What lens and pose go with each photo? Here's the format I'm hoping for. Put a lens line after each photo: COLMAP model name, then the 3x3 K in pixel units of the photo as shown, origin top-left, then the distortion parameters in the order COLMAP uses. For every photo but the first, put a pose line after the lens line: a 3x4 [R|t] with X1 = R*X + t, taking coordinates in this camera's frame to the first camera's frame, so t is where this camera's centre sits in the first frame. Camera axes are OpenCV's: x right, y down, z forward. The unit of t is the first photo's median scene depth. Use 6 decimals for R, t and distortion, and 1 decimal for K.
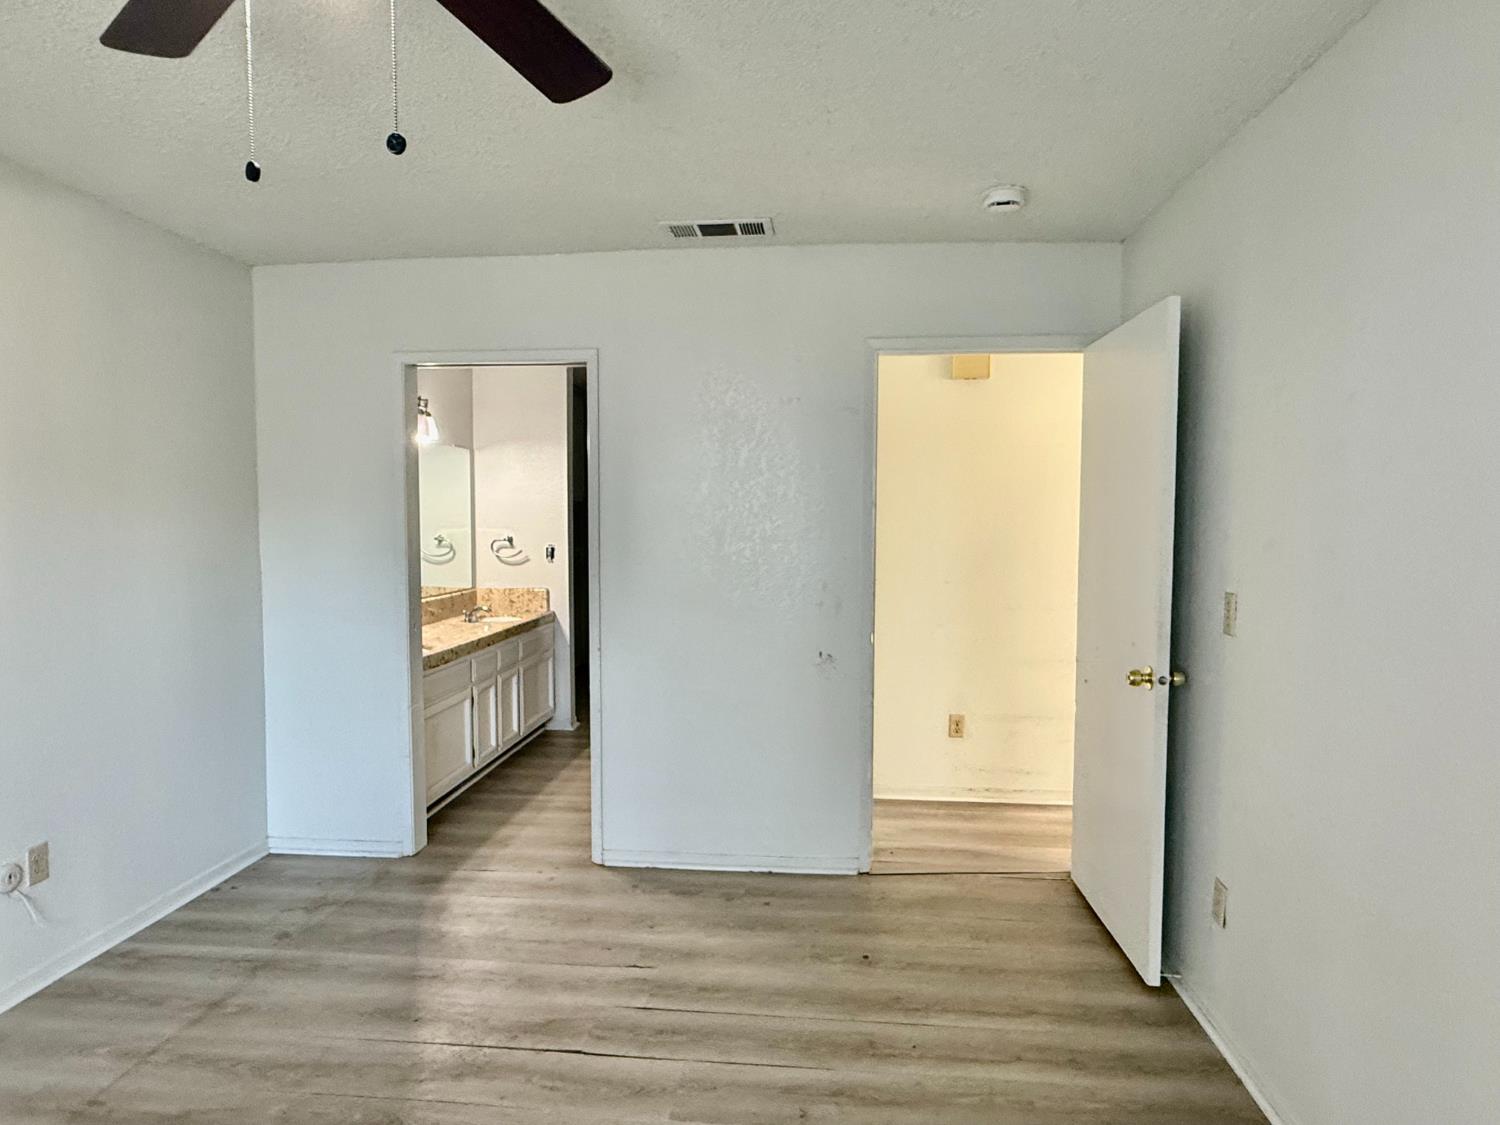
lens RADIAL K [[916.1, 0, 754.7], [0, 916.1, 565.3], [0, 0, 1]] dist [0.010367, 0.000819]
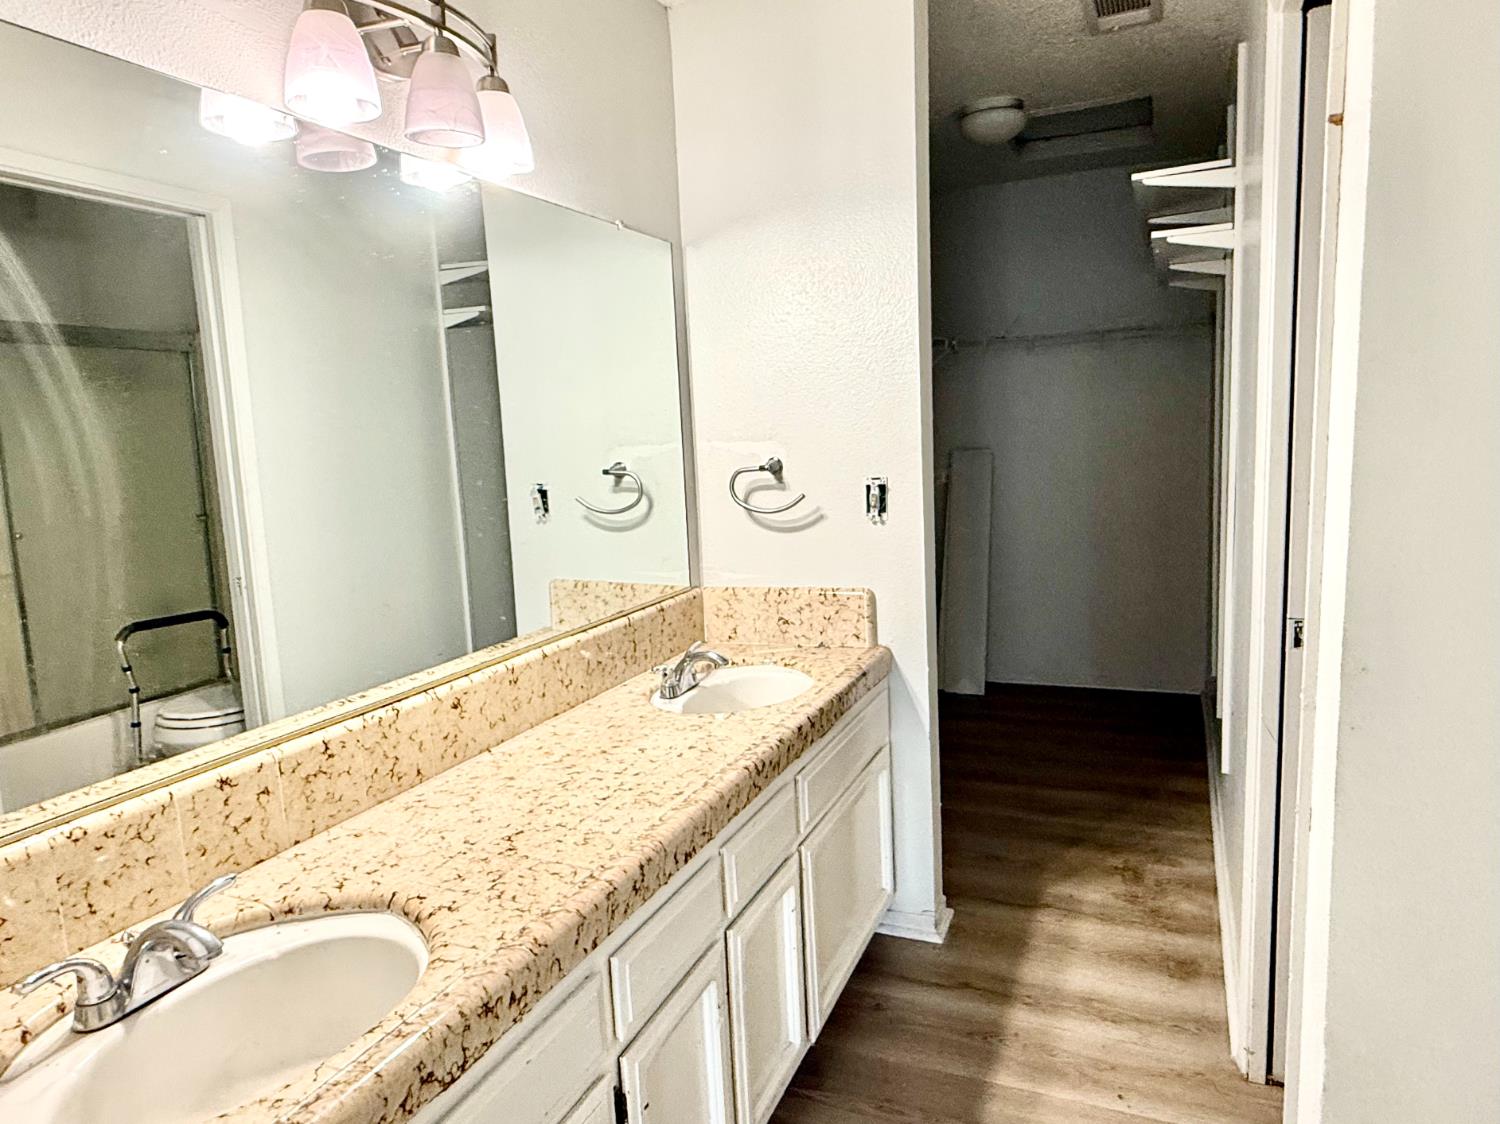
lens RADIAL K [[916.1, 0, 753.5], [0, 916.1, 563.3], [0, 0, 1]] dist [0.010367, 0.000819]
pose [[0.949017, -0.000671, -0.315224, -0.150728], [0.030422, 0.995525, 0.089471, -0.022379], [0.313753, -0.094499, 0.944790, 0.617407]]
